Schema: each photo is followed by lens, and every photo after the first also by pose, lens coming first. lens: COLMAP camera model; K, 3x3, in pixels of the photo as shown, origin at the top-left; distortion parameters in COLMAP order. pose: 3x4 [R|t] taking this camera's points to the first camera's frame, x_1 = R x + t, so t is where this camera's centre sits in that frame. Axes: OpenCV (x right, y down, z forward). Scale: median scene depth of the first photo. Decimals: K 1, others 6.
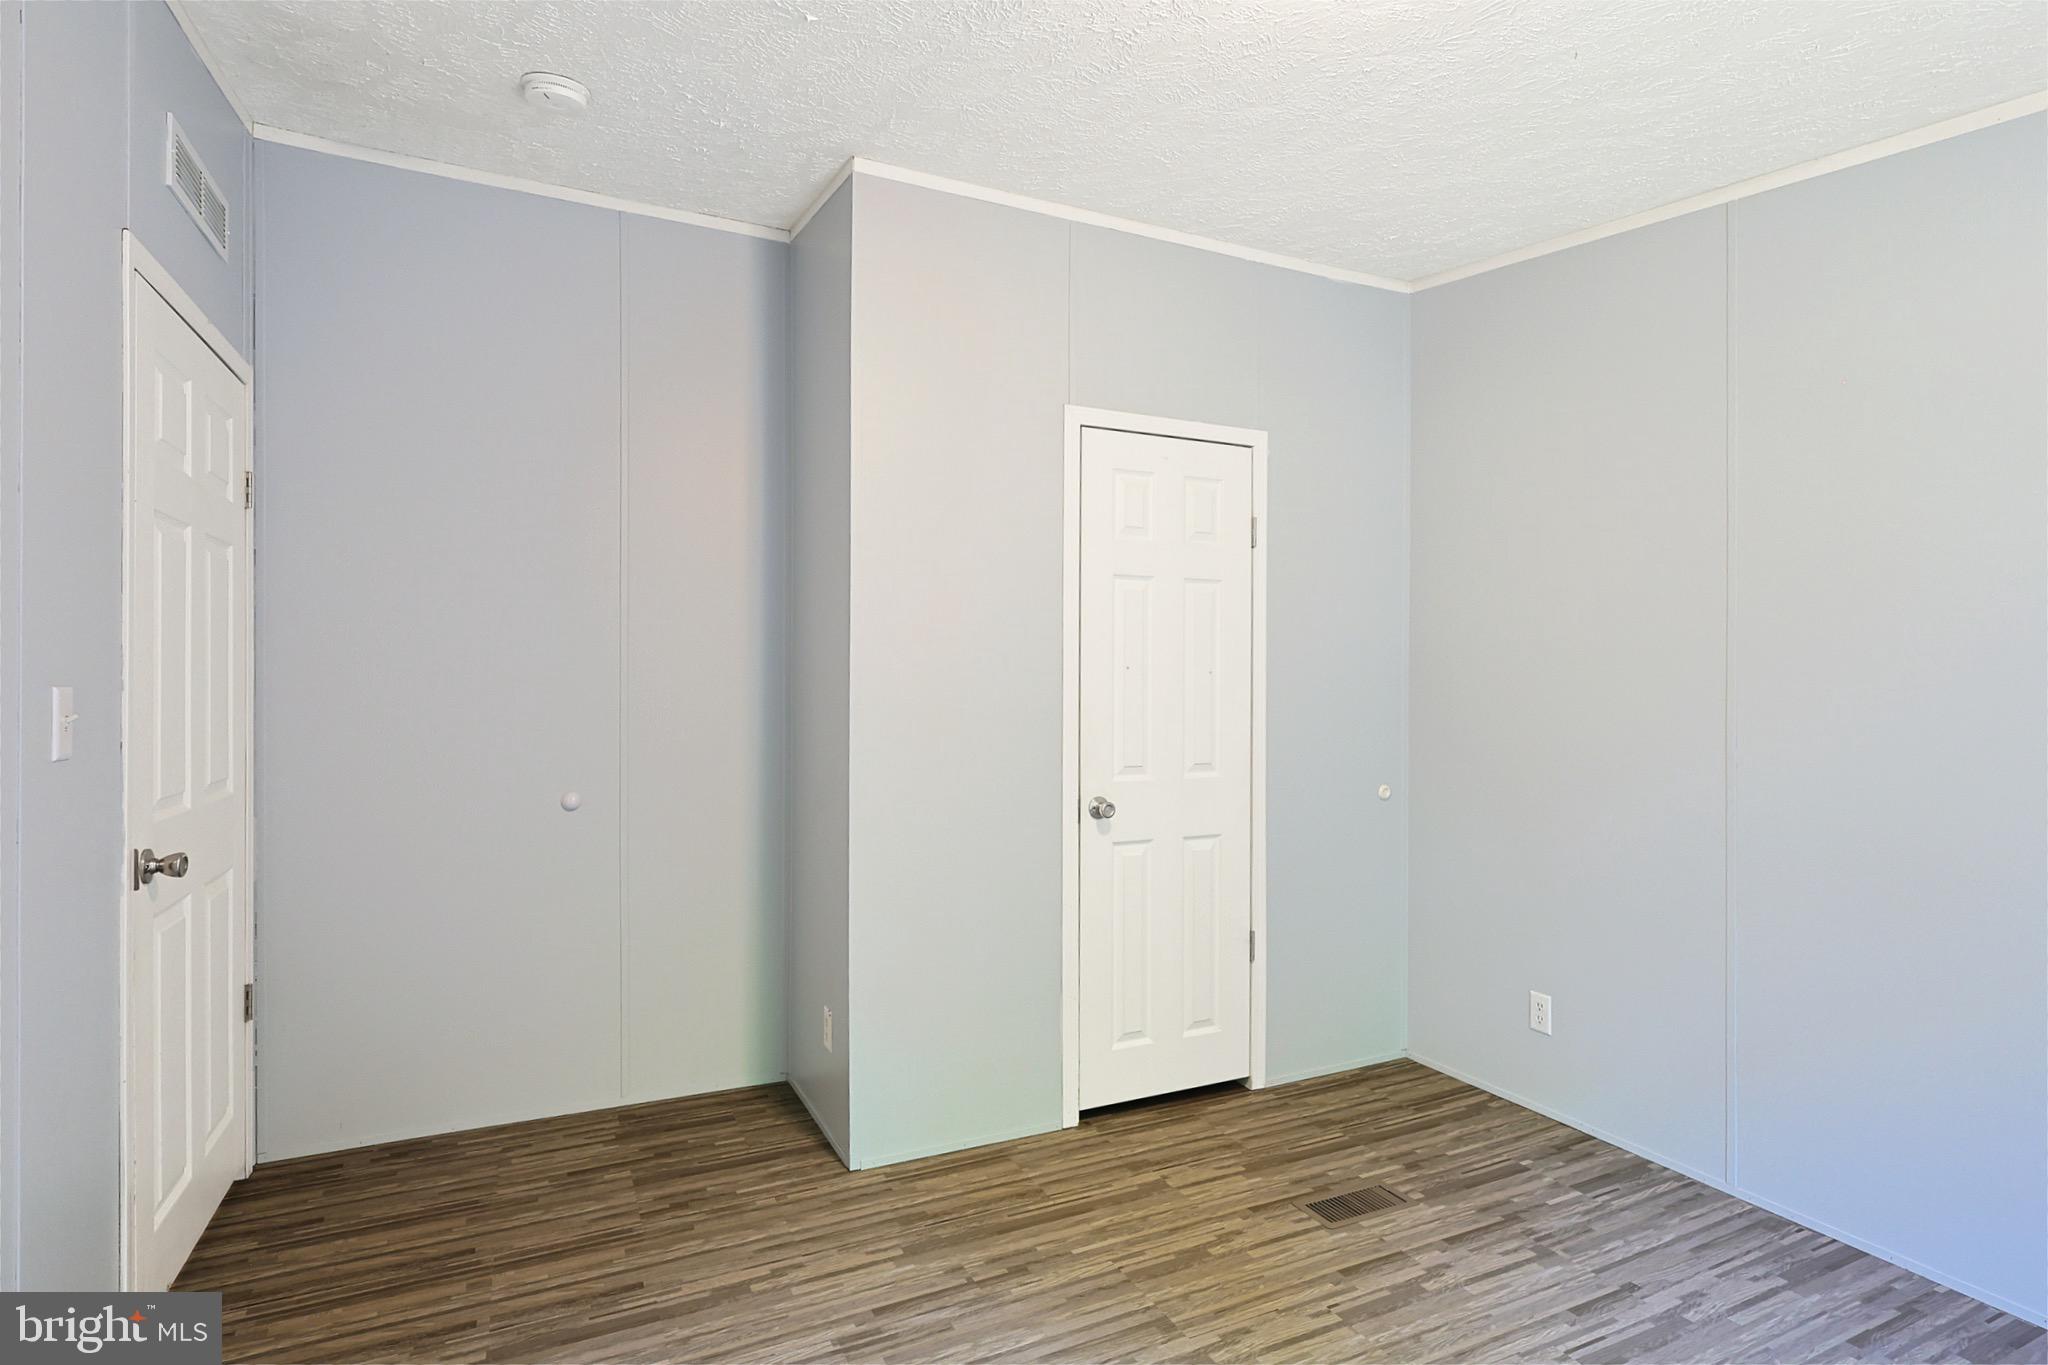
lens RADIAL K [[1029.9, 0, 1024.0], [0, 1029.9, 682.5], [0, 0, 1]] dist [-0.001531, -0.000097]
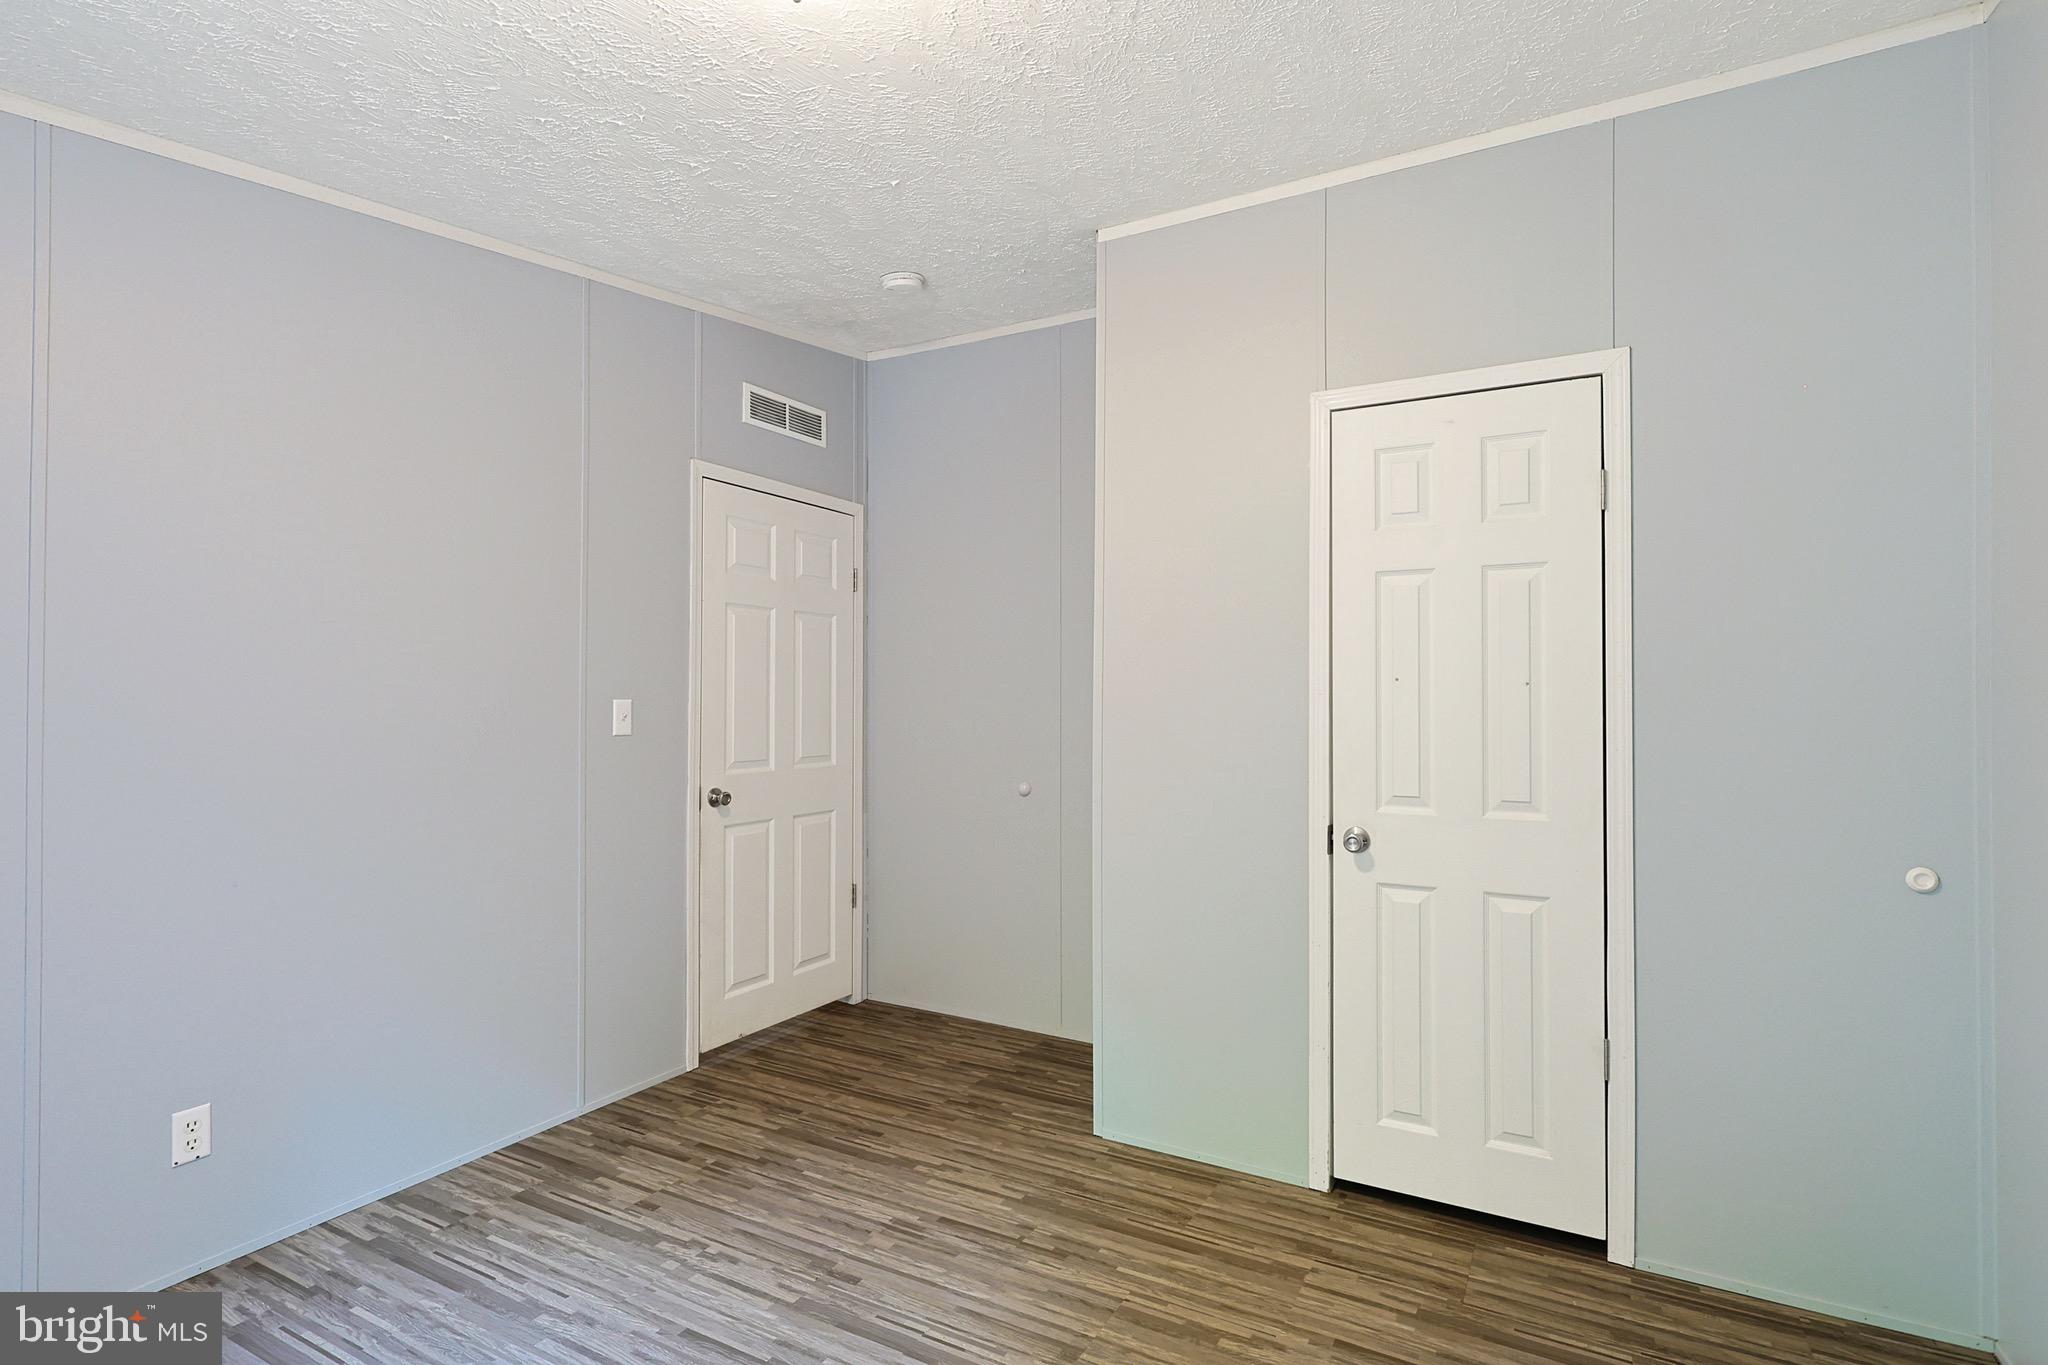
lens RADIAL K [[988.6, 0, 1024.0], [0, 988.6, 682.5], [0, 0, 1]] dist [-0.015466, 0.010206]
pose [[0.573462, -0.015082, -0.819093, 0.673573], [0.000193, 0.999833, -0.018275, 0.003379], [0.819232, 0.010322, 0.573369, 0.320690]]
